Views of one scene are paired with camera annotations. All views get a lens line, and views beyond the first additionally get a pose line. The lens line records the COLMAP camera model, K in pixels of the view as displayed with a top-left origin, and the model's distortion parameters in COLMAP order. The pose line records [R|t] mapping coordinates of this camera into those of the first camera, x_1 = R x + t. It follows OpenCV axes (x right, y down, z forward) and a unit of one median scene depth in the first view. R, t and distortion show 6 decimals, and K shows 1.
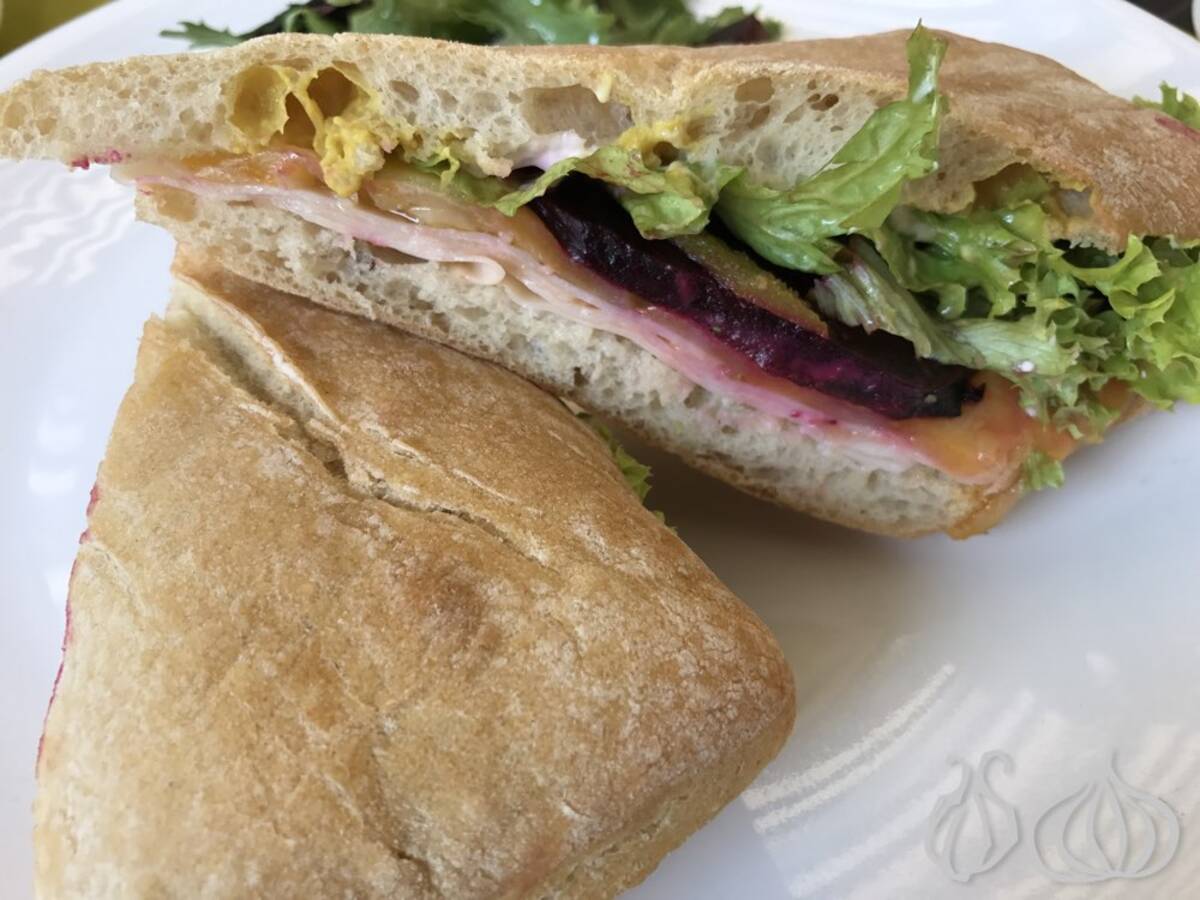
lens RADIAL K [[1040.7, 0, 600.0], [0, 1040.7, 450.0], [0, 0, 1]] dist [-0.040800, 0.016982]
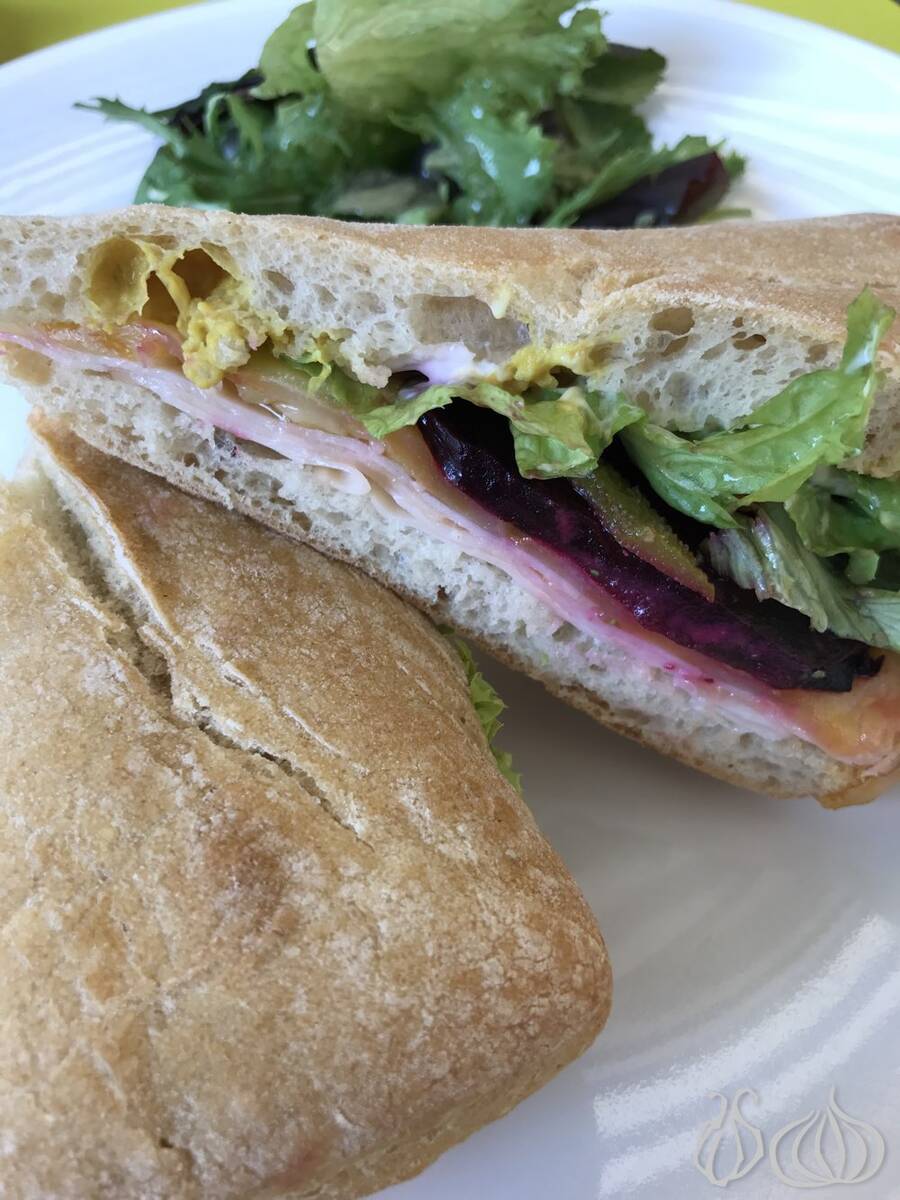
lens RADIAL K [[1063.2, 0, 436.7], [0, 1063.2, 664.5], [0, 0, 1]] dist [-0.065327, 0.082437]
pose [[0.989707, 0.134124, -0.049911, 0.036051], [-0.127842, 0.985352, 0.112864, -0.138582], [0.064318, -0.105321, 0.992356, 0.065386]]
